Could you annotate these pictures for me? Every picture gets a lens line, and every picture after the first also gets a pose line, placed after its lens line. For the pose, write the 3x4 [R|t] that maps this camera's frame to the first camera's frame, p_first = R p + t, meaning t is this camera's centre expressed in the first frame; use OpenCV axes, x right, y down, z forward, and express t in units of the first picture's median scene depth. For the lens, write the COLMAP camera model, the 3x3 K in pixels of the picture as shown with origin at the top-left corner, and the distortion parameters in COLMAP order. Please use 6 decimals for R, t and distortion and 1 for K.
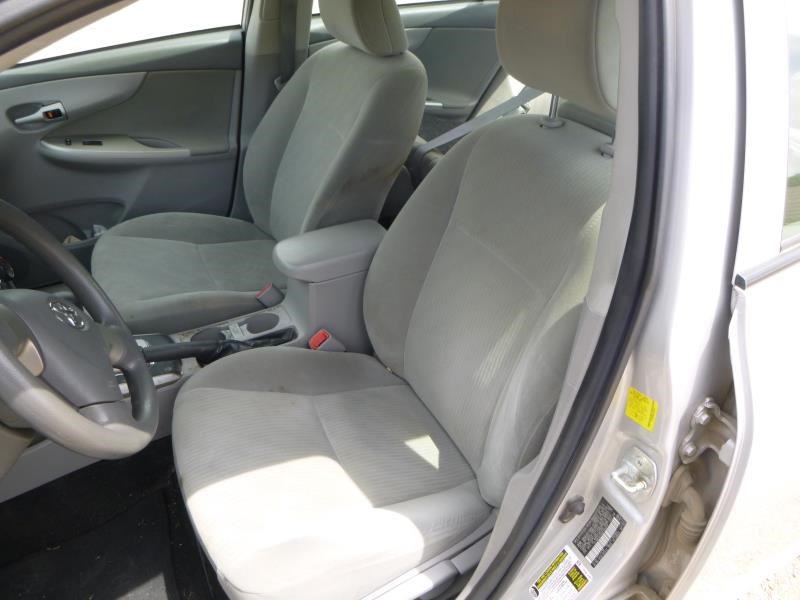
lens RADIAL K [[583.9, 0, 403.7], [0, 583.9, 302.1], [0, 0, 1]] dist [-0.040247, 0.001003]
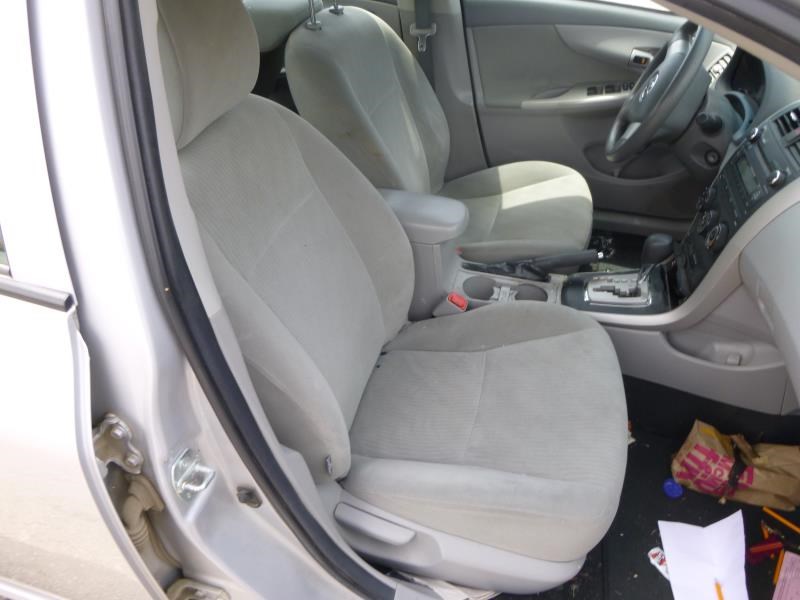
lens RADIAL K [[583.9, 0, 401.3], [0, 583.9, 298.3], [0, 0, 1]] dist [-0.040247, 0.001003]
pose [[-0.735931, -0.414265, 0.535528, -0.631008], [0.414092, 0.350382, 0.840095, -0.795951], [-0.535661, 0.840010, -0.086314, 1.055323]]
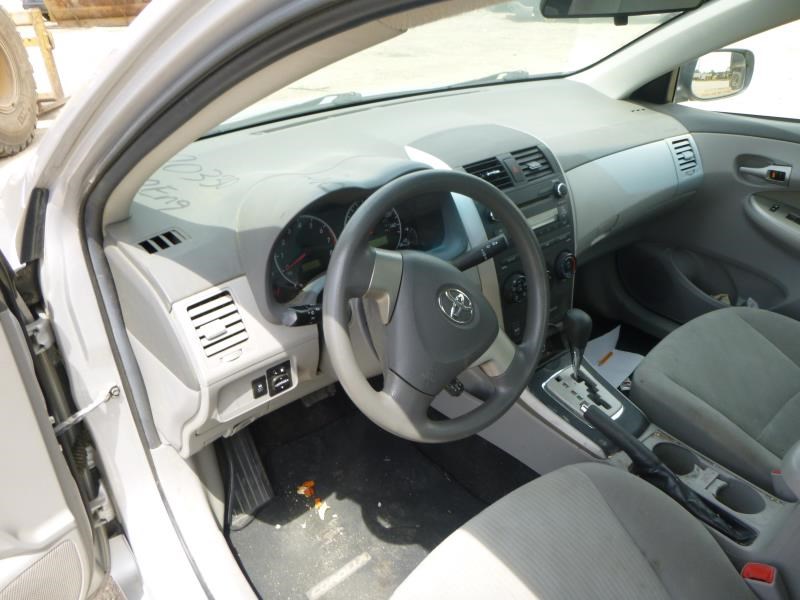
lens RADIAL K [[583.9, 0, 404.9], [0, 583.9, 302.8], [0, 0, 1]] dist [-0.040247, 0.001003]
pose [[0.199416, 0.497228, -0.844392, 0.147409], [-0.567220, 0.761233, 0.314301, -0.126253], [0.799059, 0.416279, 0.433840, 0.215358]]
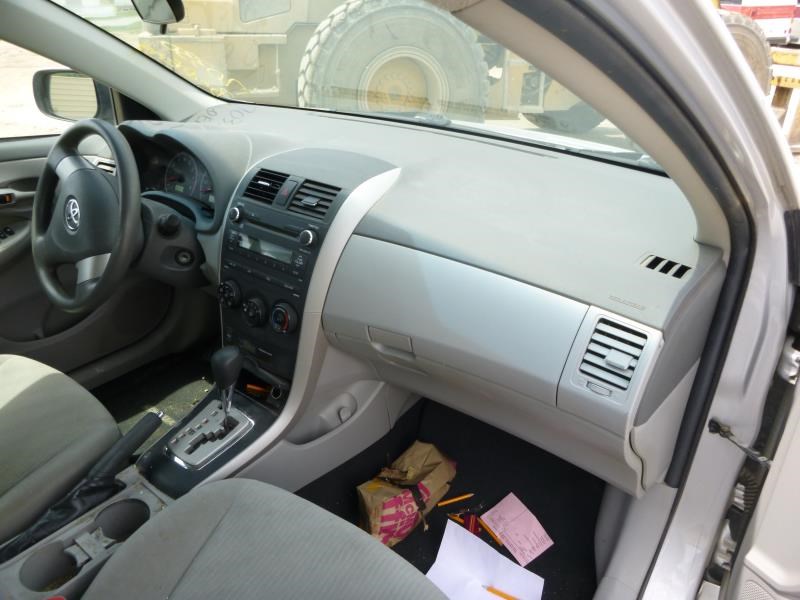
lens RADIAL K [[583.9, 0, 404.8], [0, 583.9, 299.4], [0, 0, 1]] dist [-0.040247, 0.001003]
pose [[-0.899637, 0.195771, -0.390291, -0.367045], [-0.266734, 0.461277, 0.846213, -0.671513], [0.345696, 0.865388, -0.362764, 0.991840]]
